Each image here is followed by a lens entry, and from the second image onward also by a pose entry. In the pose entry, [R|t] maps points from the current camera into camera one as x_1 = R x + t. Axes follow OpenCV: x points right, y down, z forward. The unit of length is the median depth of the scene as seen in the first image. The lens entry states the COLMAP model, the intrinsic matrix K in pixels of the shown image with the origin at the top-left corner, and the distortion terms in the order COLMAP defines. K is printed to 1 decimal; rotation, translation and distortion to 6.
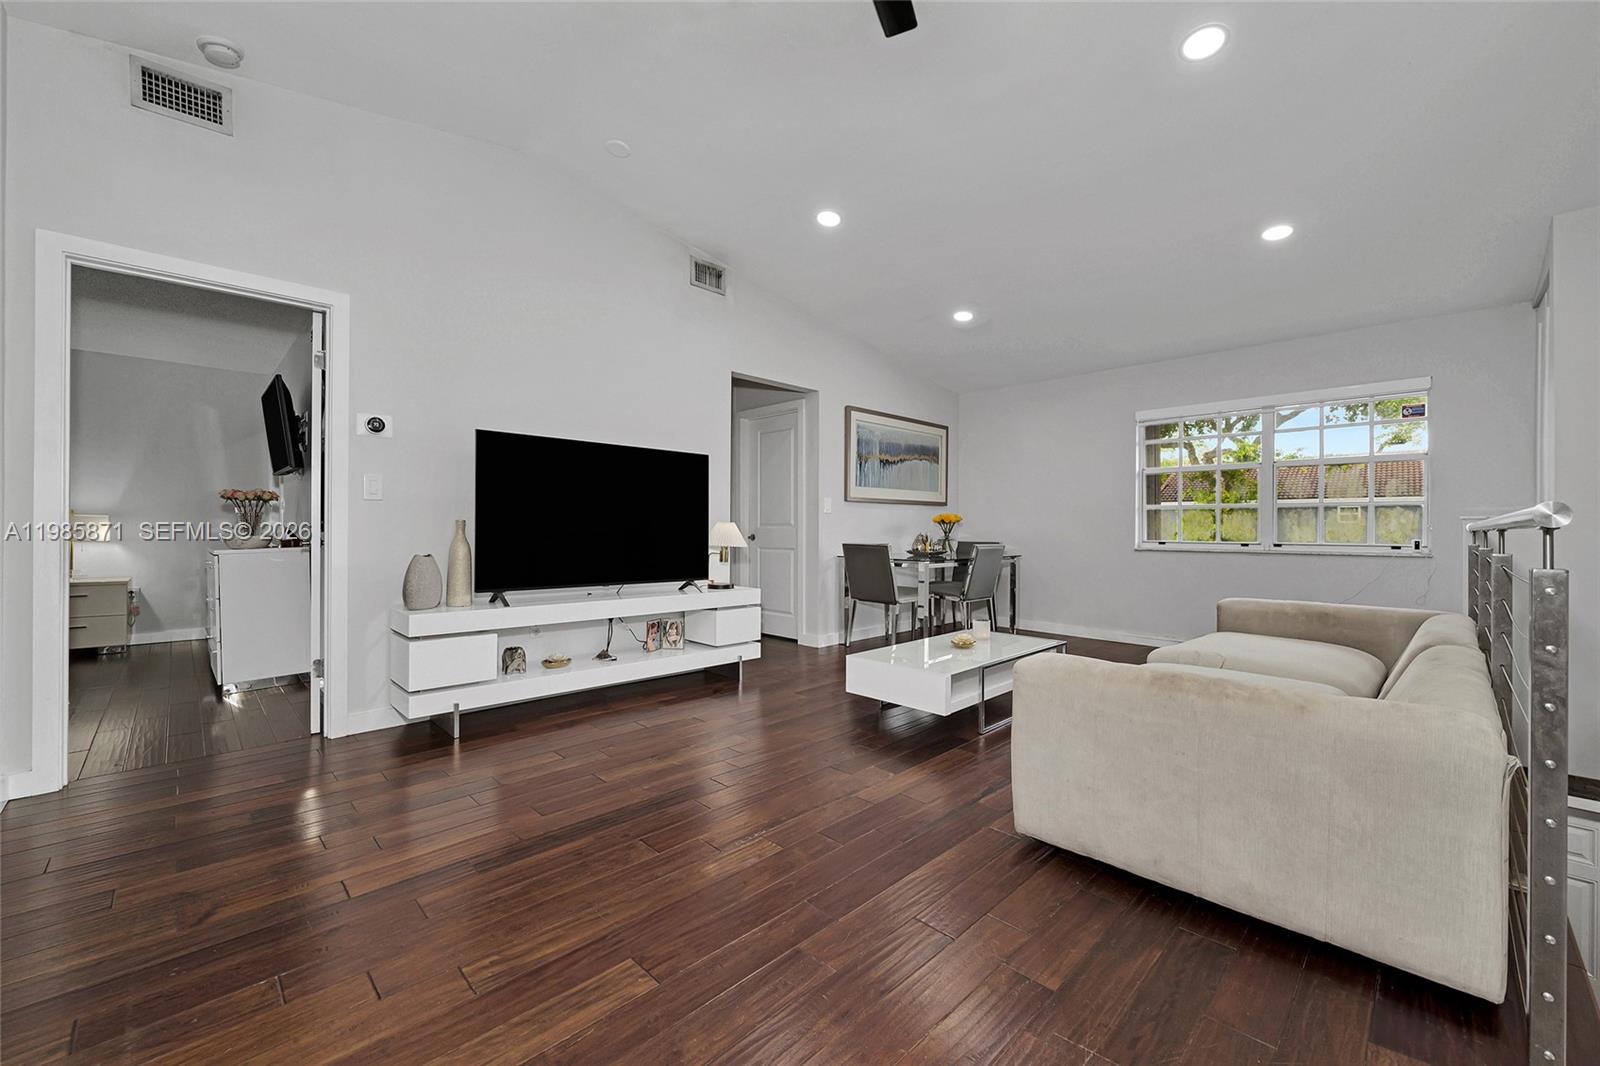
lens RADIAL K [[650.7, 0, 798.3], [0, 650.7, 533.4], [0, 0, 1]] dist [-0.004138, 0.000895]
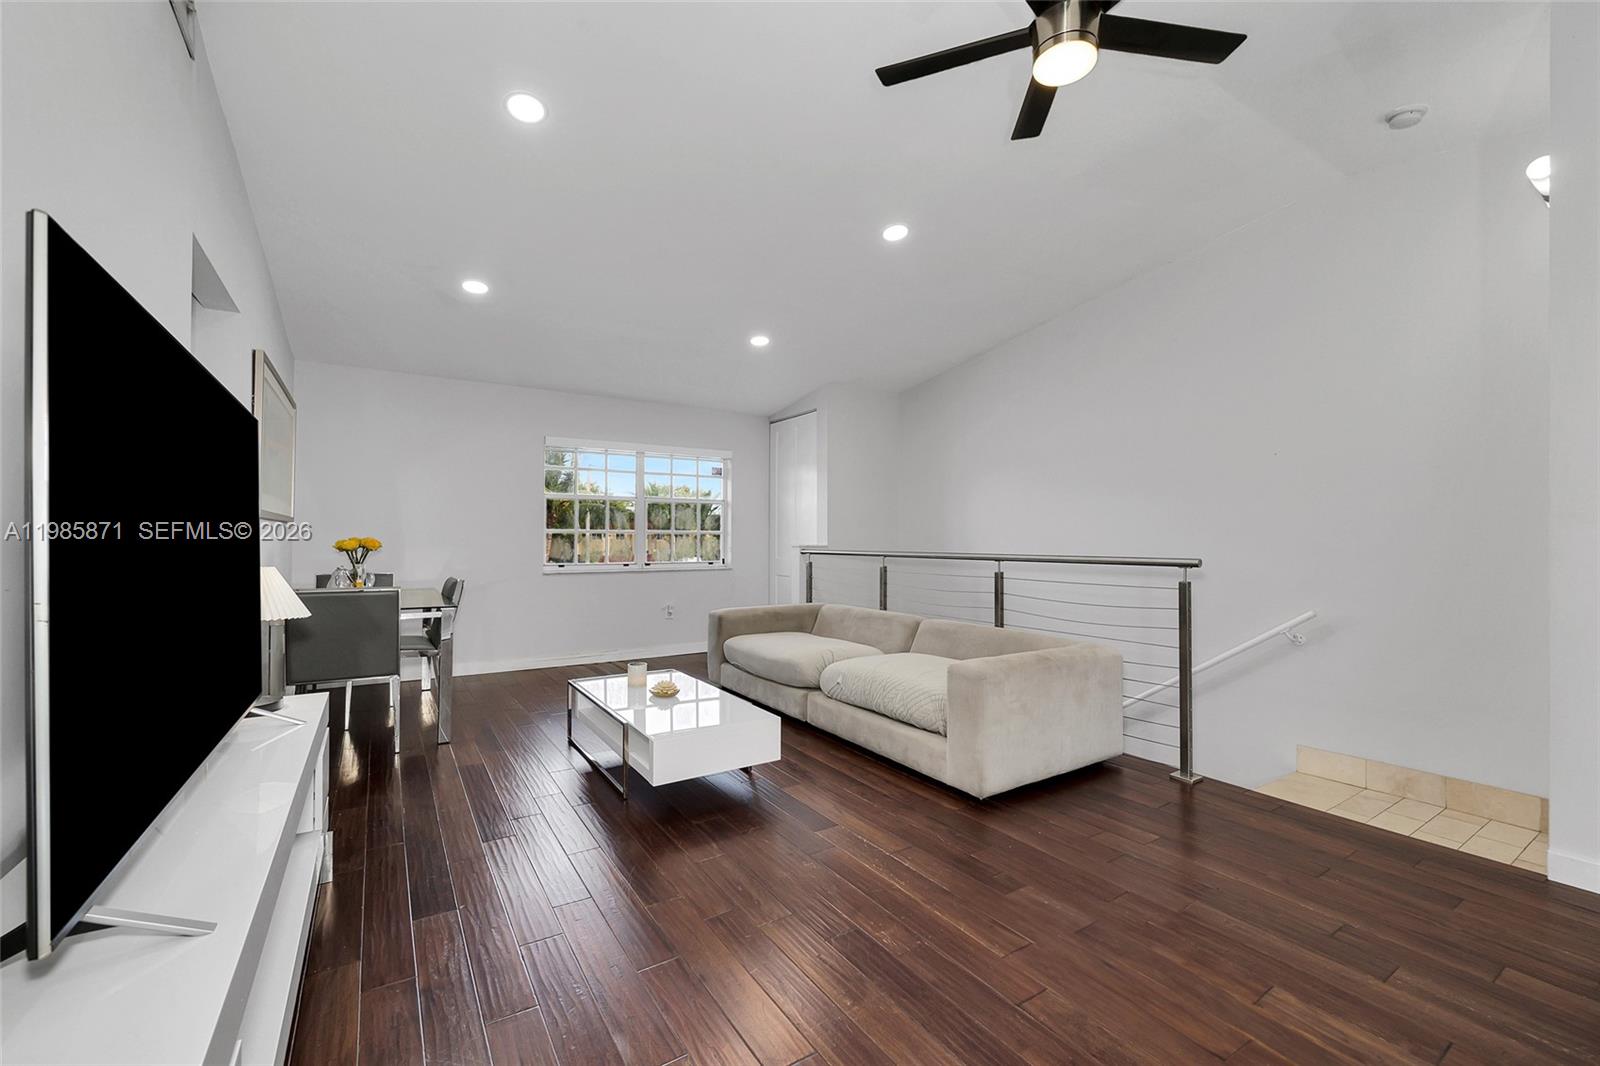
lens RADIAL K [[650.7, 0, 796.1], [0, 650.7, 533.9], [0, 0, 1]] dist [-0.004138, 0.000895]
pose [[0.194107, 0.000085, 0.980980, -0.458176], [0.004565, 0.999989, -0.000990, -0.038559], [-0.980970, 0.004670, 0.194104, 0.483397]]
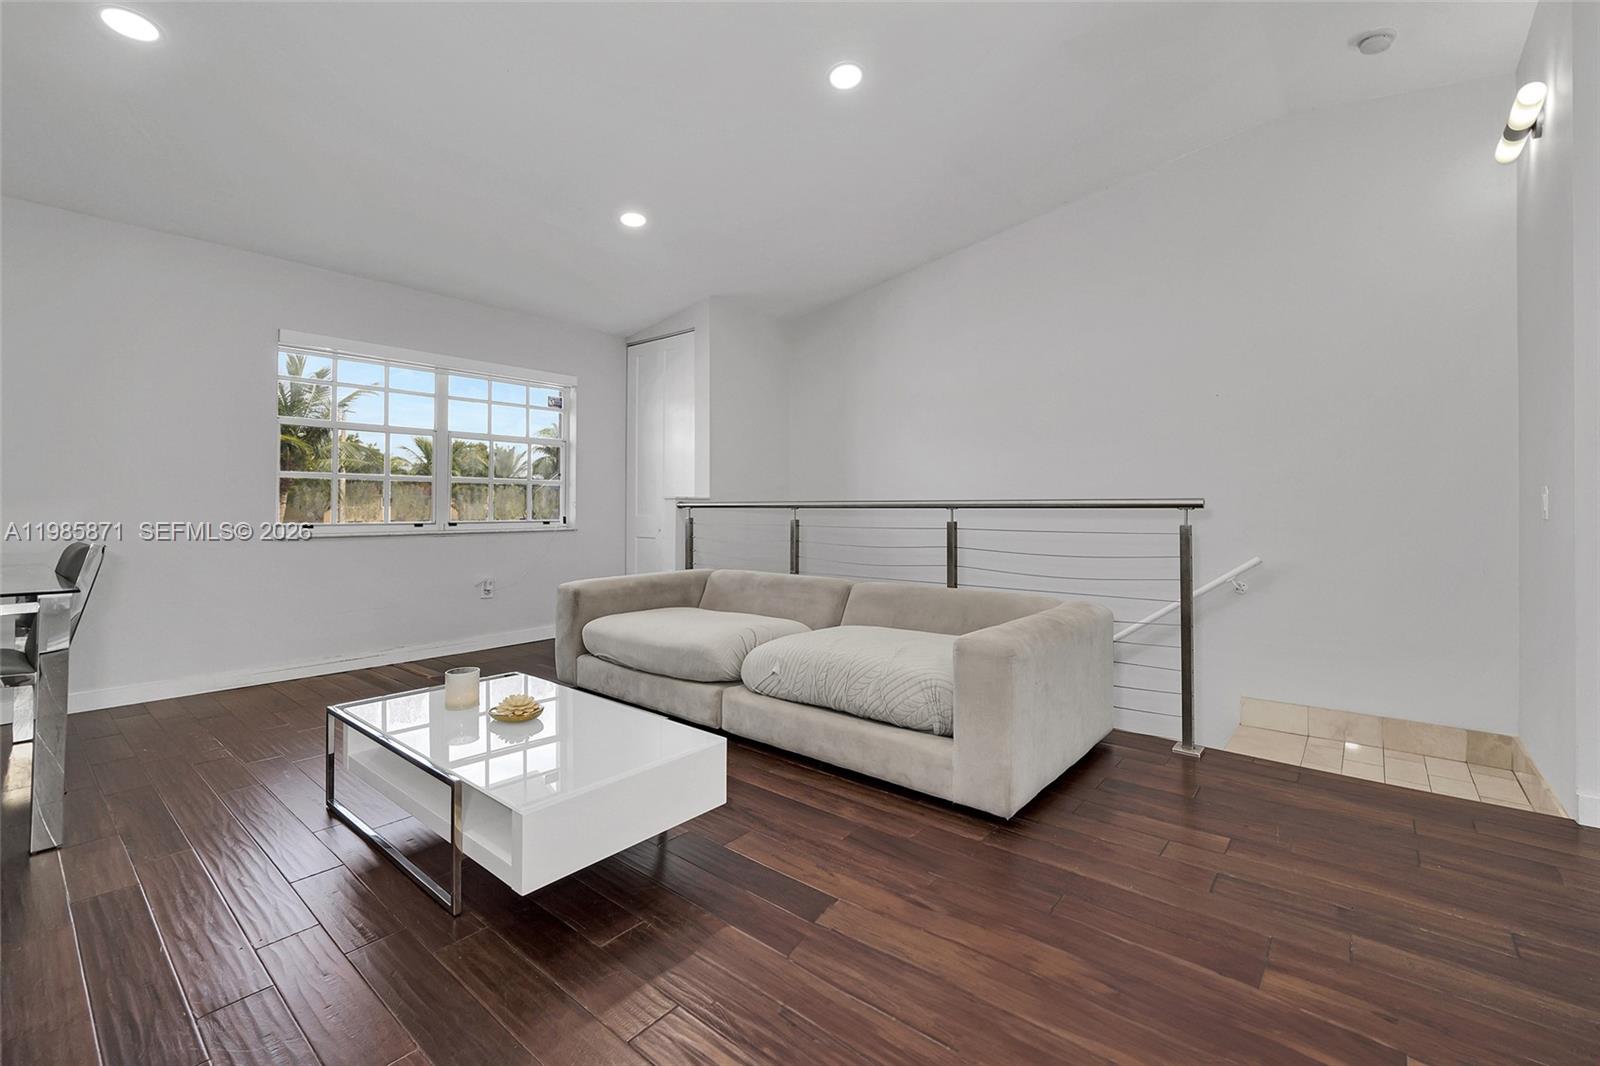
lens RADIAL K [[650.7, 0, 839.4], [0, 650.7, 505.5], [0, 0, 1]] dist [-0.004138, 0.000895]
pose [[-0.150197, -0.002296, 0.988653, -0.260876], [0.002426, 0.999993, 0.002691, -0.009635], [-0.988653, 0.002803, -0.150190, 0.610579]]
